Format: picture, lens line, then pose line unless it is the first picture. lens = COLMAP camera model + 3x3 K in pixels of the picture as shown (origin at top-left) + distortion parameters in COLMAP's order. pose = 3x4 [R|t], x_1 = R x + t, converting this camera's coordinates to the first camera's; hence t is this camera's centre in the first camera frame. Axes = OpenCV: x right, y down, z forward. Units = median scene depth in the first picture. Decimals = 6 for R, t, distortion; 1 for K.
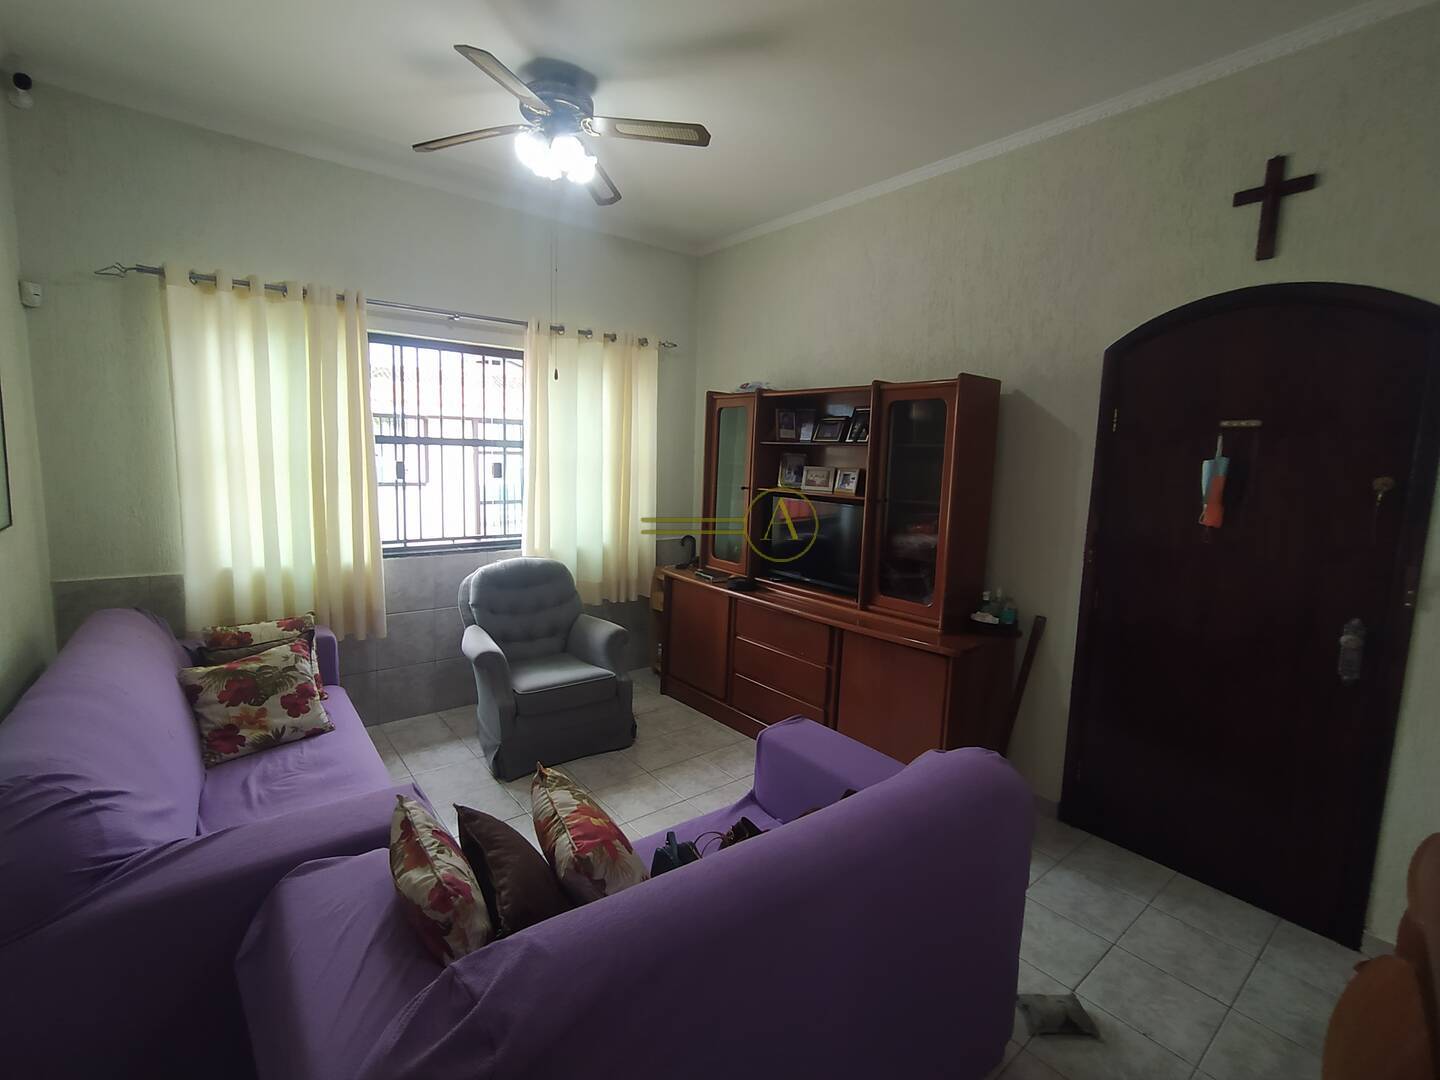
lens RADIAL K [[658.8, 0, 716.9], [0, 658.8, 529.7], [0, 0, 1]] dist [-0.000480, 0.001190]
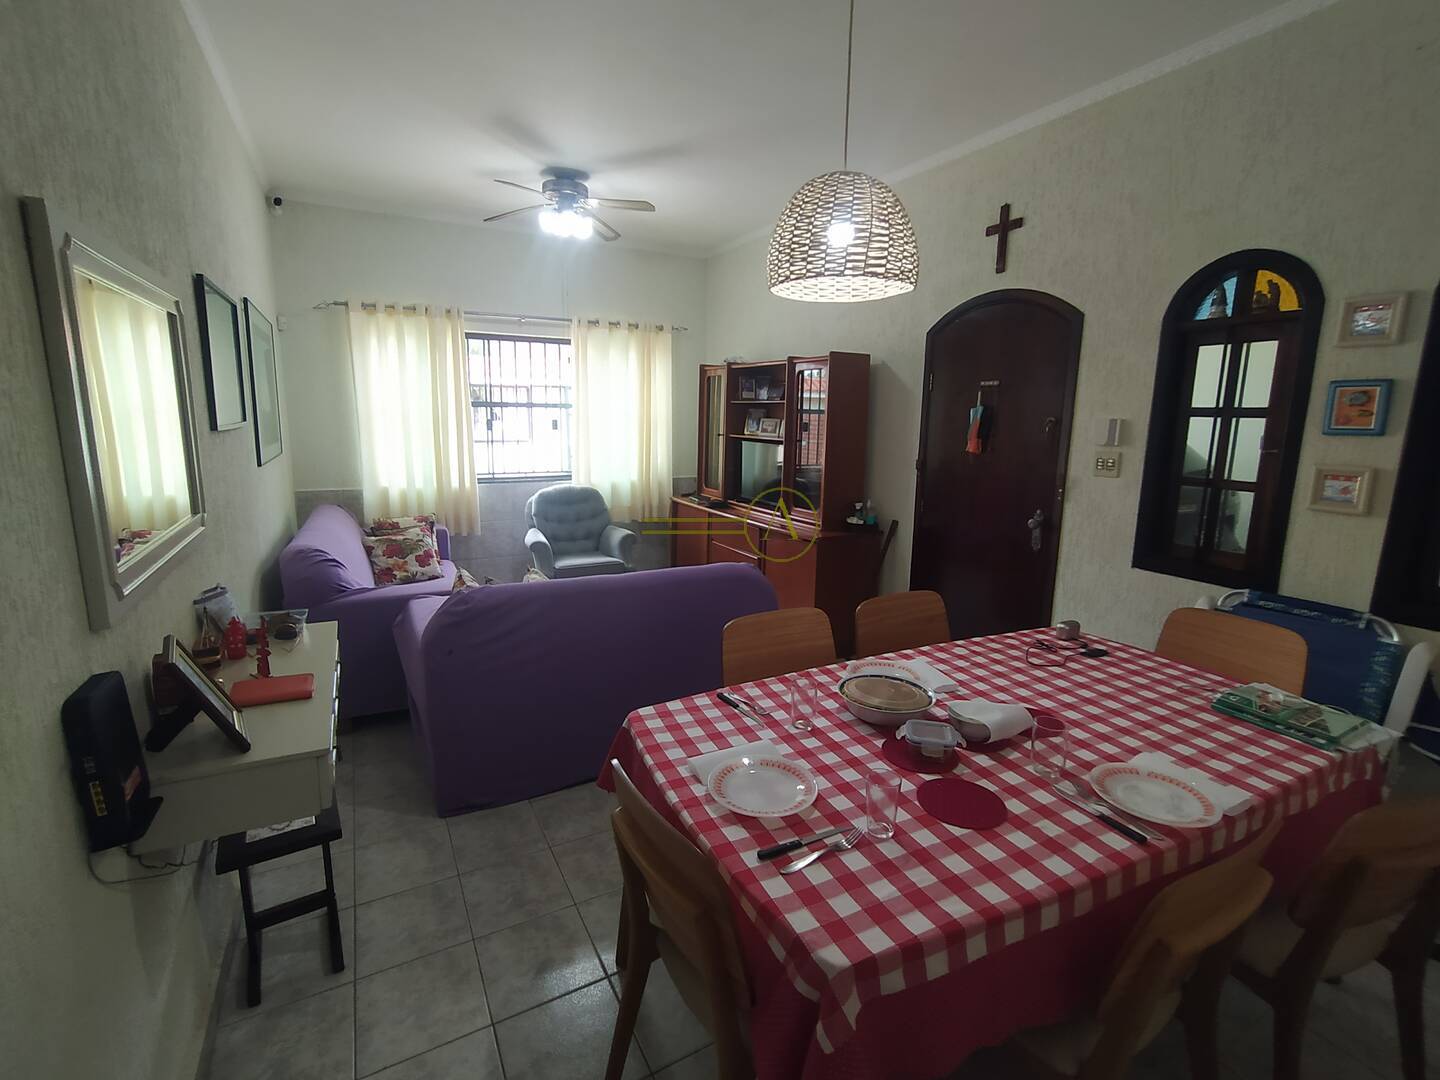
lens RADIAL K [[654.3, 0, 716.6], [0, 654.3, 530.1], [0, 0, 1]] dist [-0.010762, 0.005831]
pose [[0.985580, 0.016561, -0.168395, 0.332457], [-0.006992, 0.998335, 0.057262, 0.070605], [0.169063, -0.055259, 0.984055, -0.449409]]
